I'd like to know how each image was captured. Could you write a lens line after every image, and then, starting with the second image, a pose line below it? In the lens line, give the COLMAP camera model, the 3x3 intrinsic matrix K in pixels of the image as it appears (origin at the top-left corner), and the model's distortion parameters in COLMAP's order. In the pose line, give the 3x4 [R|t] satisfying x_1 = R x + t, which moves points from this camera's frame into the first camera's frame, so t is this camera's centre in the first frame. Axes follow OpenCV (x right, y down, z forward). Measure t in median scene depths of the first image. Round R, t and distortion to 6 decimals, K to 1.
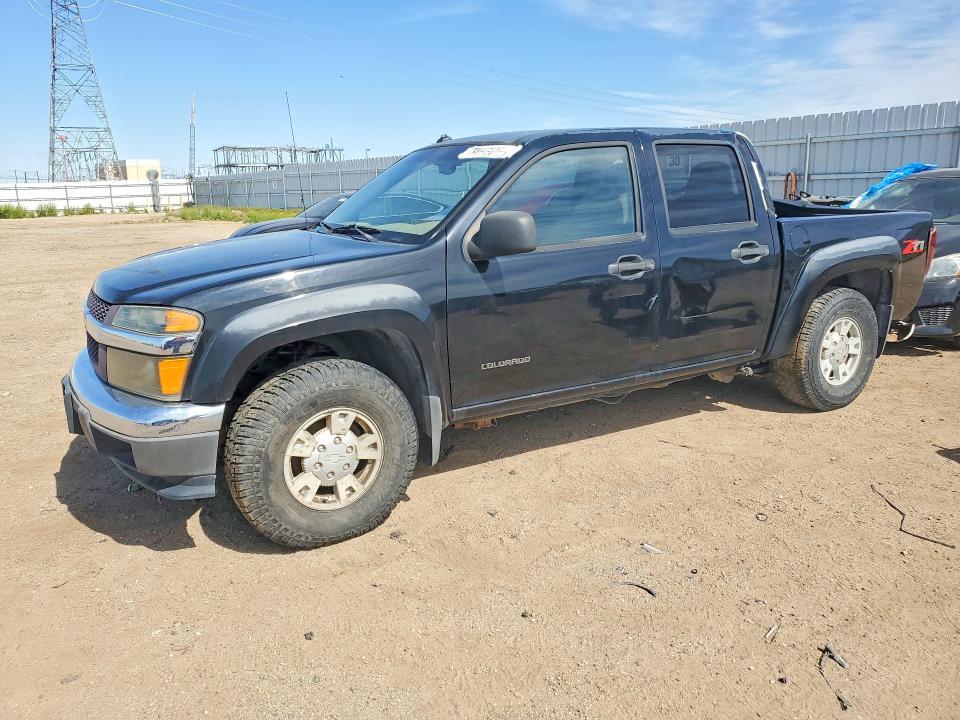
lens RADIAL K [[742.0, 0, 480.0], [0, 742.0, 360.0], [0, 0, 1]] dist [-0.003412, 0.033883]
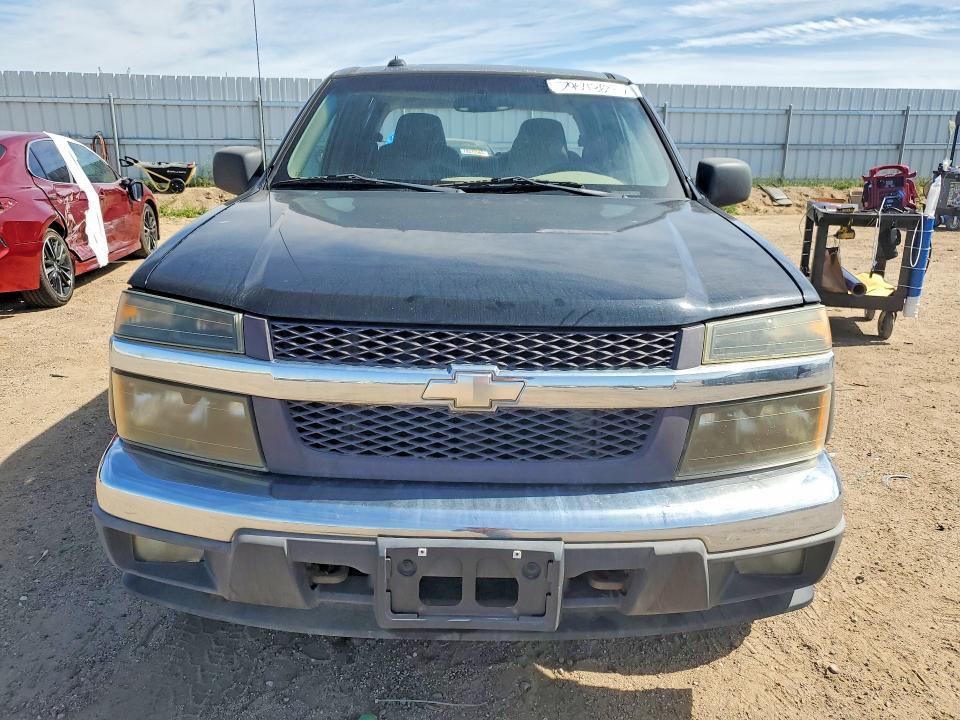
lens RADIAL K [[749.6, 0, 480.0], [0, 749.6, 360.0], [0, 0, 1]] dist [-0.004617, 0.002220]
pose [[0.506721, -0.204565, 0.837489, -0.168898], [0.173084, 0.975800, 0.133624, -0.025212], [-0.844556, 0.077246, 0.529866, 0.139519]]
